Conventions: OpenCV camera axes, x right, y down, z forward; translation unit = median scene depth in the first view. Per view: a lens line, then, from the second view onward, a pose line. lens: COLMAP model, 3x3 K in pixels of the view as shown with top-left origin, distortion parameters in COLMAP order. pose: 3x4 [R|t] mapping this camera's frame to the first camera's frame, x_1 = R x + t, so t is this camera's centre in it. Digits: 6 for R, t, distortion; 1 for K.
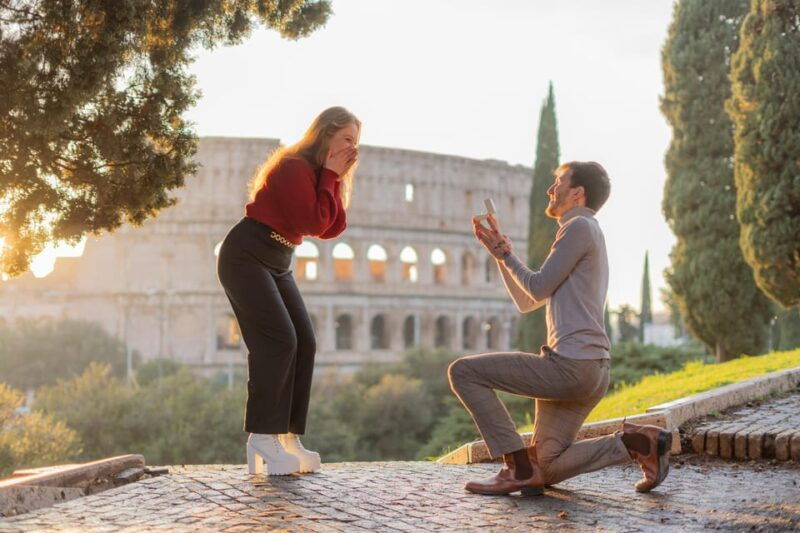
lens RADIAL K [[1171.7, 0, 400.0], [0, 1171.7, 266.5], [0, 0, 1]] dist [0.011059, 0.060611]
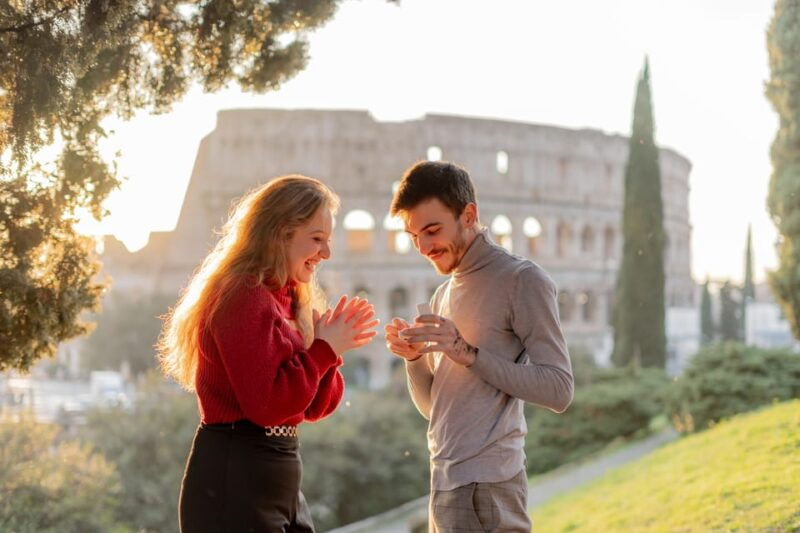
lens RADIAL K [[1175.4, 0, 400.0], [0, 1175.4, 266.5], [0, 0, 1]] dist [0.005159, -0.111219]
pose [[0.996613, -0.000495, -0.082229, 0.038643], [0.003009, 0.999531, 0.030462, -0.069804], [0.082175, -0.030606, 0.996148, 0.170935]]
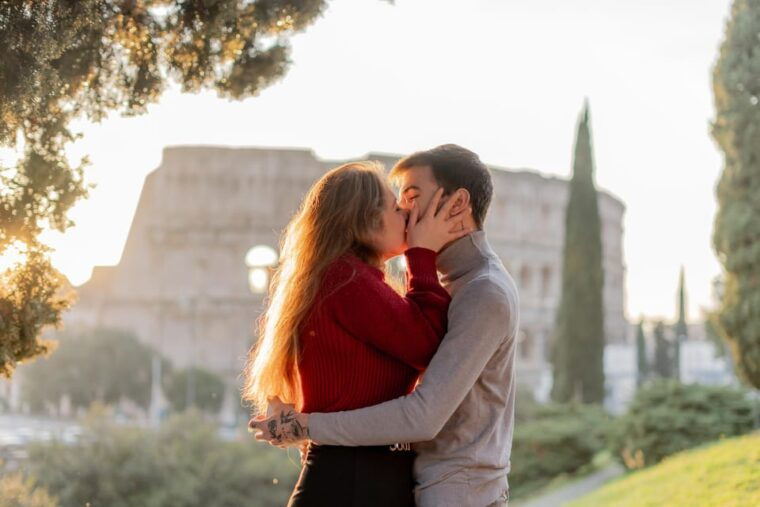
lens RADIAL K [[1152.5, 0, 380.0], [0, 1152.5, 253.5], [0, 0, 1]] dist [-0.002977, 0.005961]
pose [[0.998870, 0.007213, -0.046973, 0.017694], [-0.007862, 0.999876, -0.013643, -0.061287], [0.046869, 0.013997, 0.998803, 0.209197]]
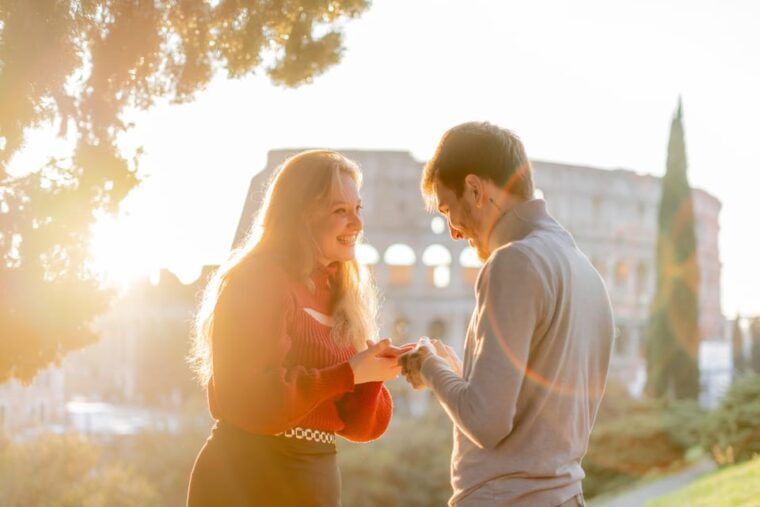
lens RADIAL K [[1116.6, 0, 380.0], [0, 1116.6, 253.5], [0, 0, 1]] dist [0.005159, -0.111219]
pose [[0.990872, 0.003689, -0.134754, 0.032715], [-0.005302, 0.999919, -0.011611, -0.058082], [0.134700, 0.012220, 0.990811, 0.231933]]
